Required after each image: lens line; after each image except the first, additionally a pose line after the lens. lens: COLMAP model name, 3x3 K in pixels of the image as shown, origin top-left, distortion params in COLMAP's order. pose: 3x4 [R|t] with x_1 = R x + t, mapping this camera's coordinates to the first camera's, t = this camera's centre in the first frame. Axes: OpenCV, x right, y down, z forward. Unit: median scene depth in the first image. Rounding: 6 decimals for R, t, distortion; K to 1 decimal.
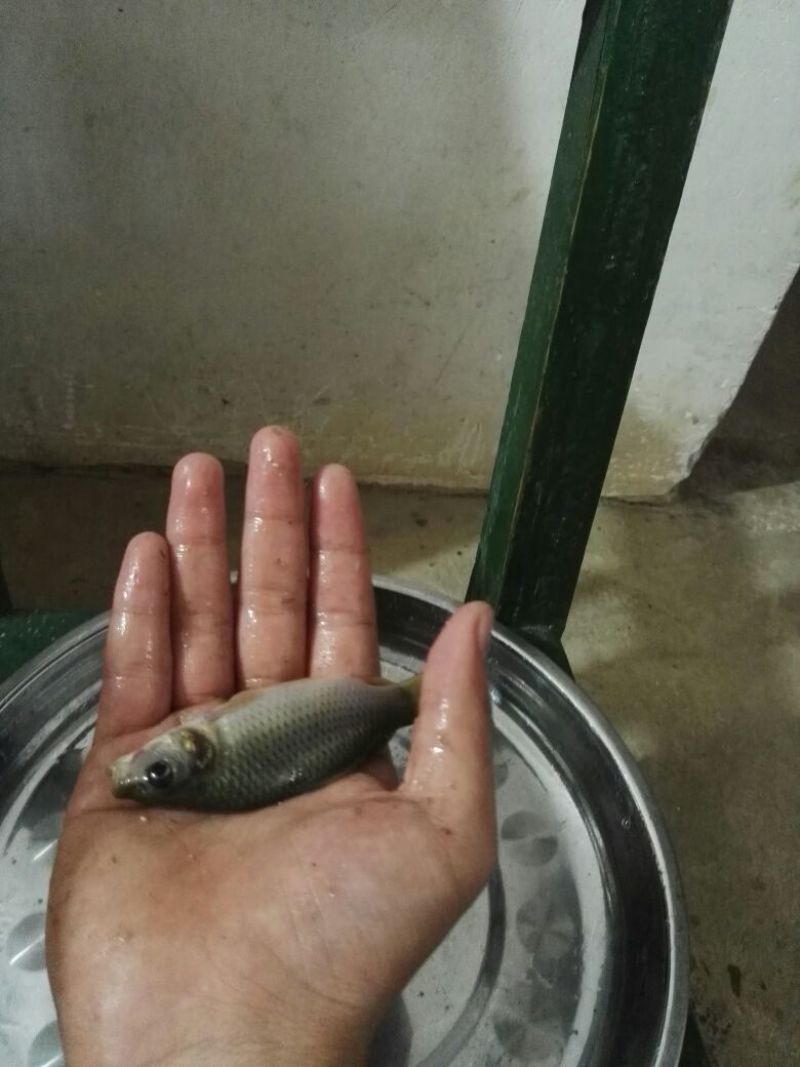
lens RADIAL K [[784.9, 0, 408.3], [0, 784.9, 526.0], [0, 0, 1]] dist [0.006240, -0.075175]
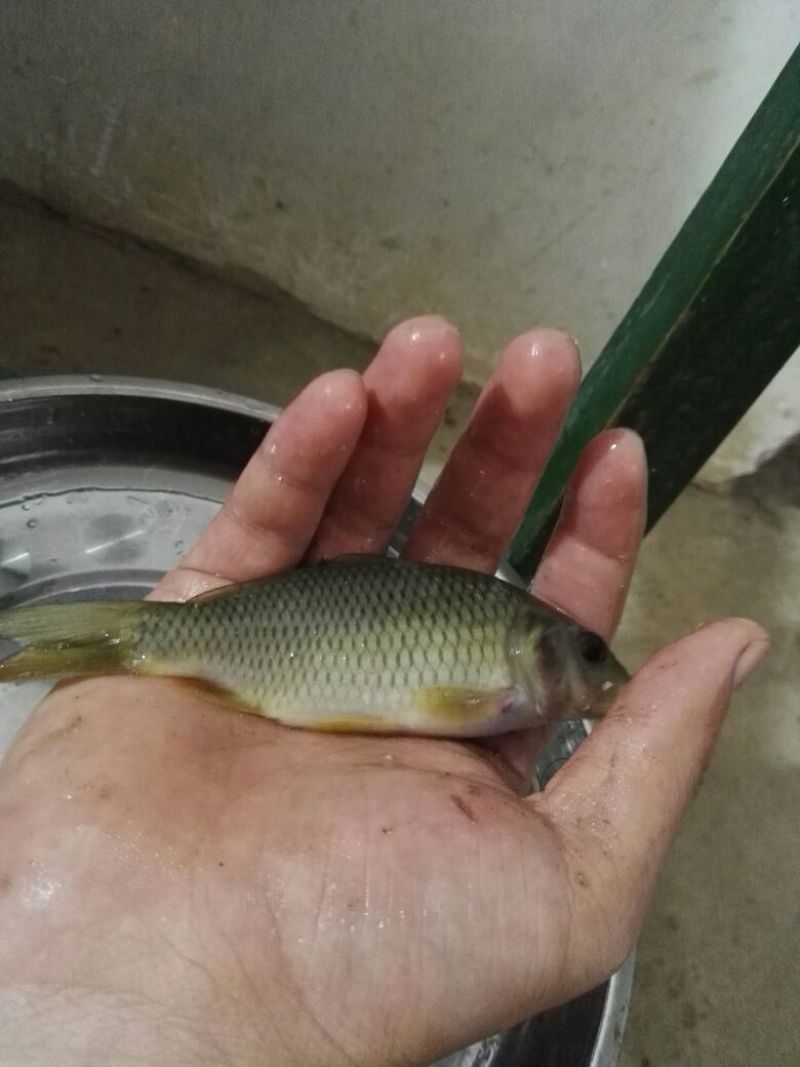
lens RADIAL K [[784.9, 0, 408.3], [0, 784.9, 526.0], [0, 0, 1]] dist [0.006240, -0.075175]
pose [[0.943386, 0.330450, 0.028736, -0.014485], [-0.331405, 0.935377, 0.123453, 0.014267], [0.013916, -0.125987, 0.991934, 0.127798]]
